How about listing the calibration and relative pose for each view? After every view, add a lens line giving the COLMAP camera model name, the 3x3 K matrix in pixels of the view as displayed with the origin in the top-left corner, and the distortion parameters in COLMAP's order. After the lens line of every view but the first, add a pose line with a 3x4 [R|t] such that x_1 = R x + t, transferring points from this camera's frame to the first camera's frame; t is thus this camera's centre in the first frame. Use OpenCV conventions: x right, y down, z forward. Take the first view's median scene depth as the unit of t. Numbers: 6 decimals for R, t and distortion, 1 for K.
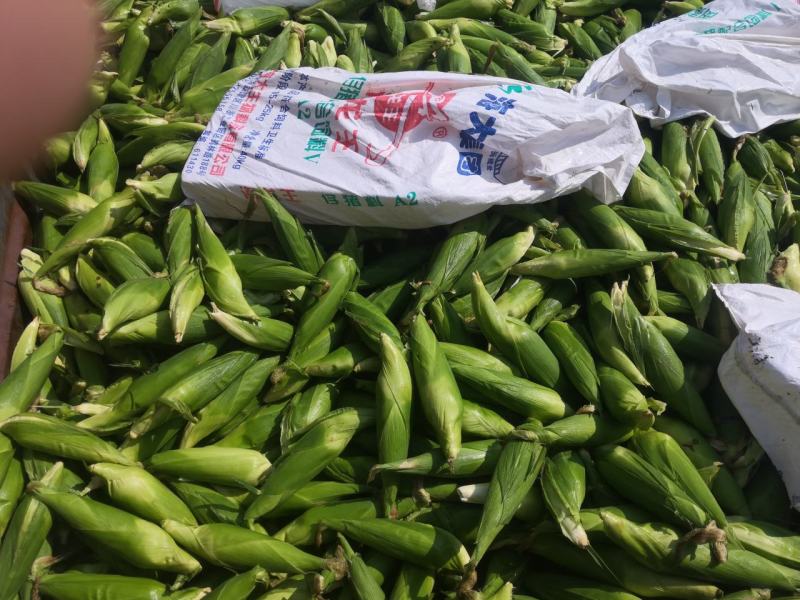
lens RADIAL K [[621.8, 0, 400.0], [0, 621.8, 300.0], [0, 0, 1]] dist [-0.002070, -0.000800]
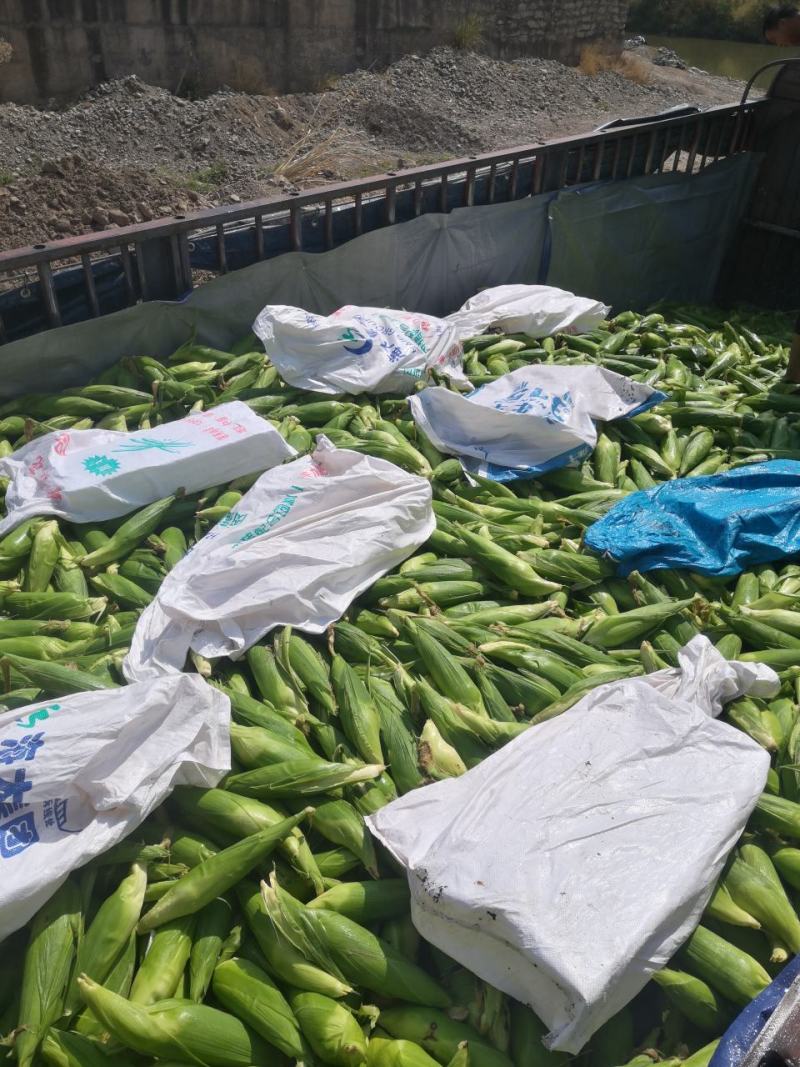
lens RADIAL K [[829.3, 0, 395.1], [0, 829.3, 530.0], [0, 0, 1]] dist [-0.002070, -0.000800]
pose [[0.820362, -0.367647, 0.437998, 0.177769], [0.492634, 0.843299, -0.214844, -0.089029], [-0.290376, 0.392023, 0.872926, -0.135825]]
